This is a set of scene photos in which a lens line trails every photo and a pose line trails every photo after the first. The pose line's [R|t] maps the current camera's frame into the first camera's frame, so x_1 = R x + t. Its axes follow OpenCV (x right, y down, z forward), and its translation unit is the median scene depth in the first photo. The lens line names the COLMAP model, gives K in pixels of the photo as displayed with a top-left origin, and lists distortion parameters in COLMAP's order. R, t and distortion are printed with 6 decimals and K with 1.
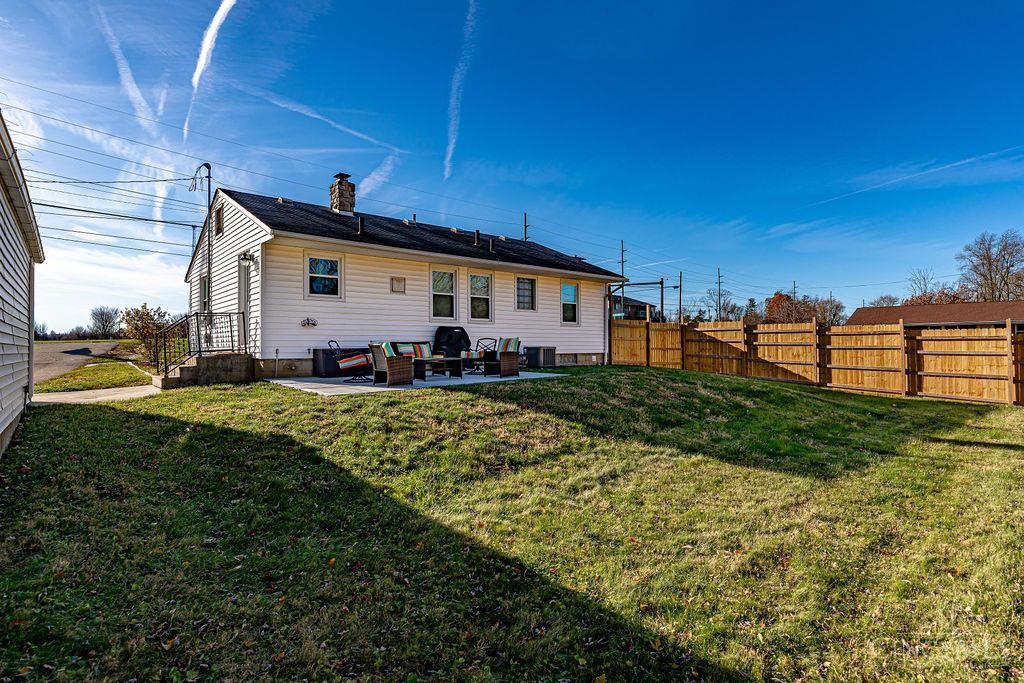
lens RADIAL K [[570.1, 0, 513.0], [0, 570.1, 342.7], [0, 0, 1]] dist [-0.037935, -0.001257]
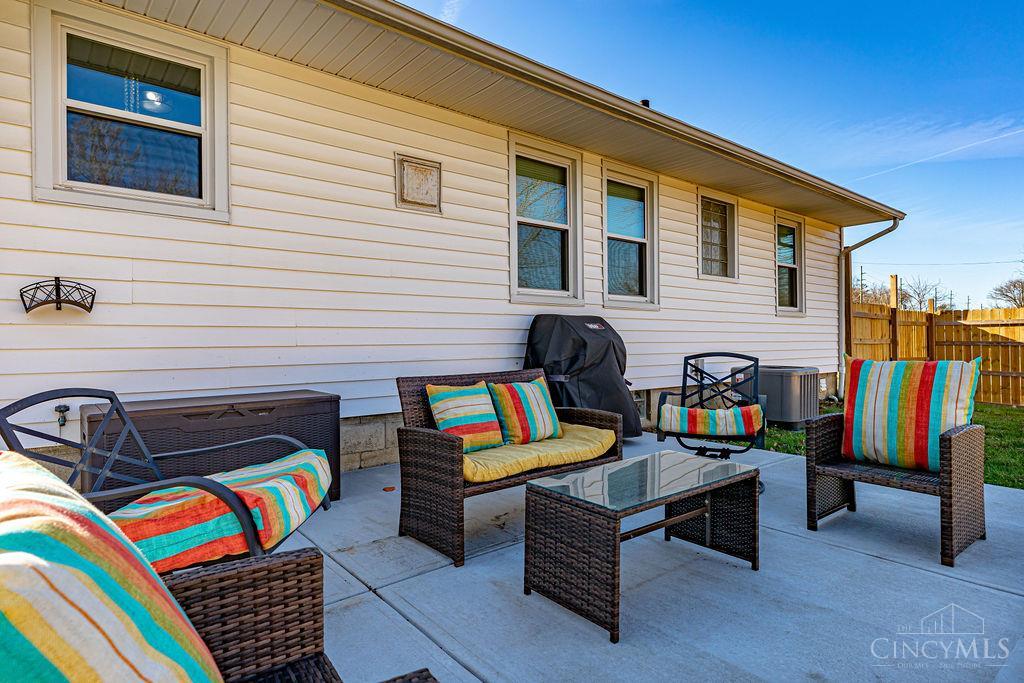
lens RADIAL K [[571.1, 0, 509.3], [0, 571.1, 338.2], [0, 0, 1]] dist [0.003004, 0.000936]
pose [[0.999705, -0.000657, 0.024259, -0.151279], [0.000489, 0.999976, 0.006932, -0.017080], [-0.024263, -0.006918, 0.999682, 0.645562]]
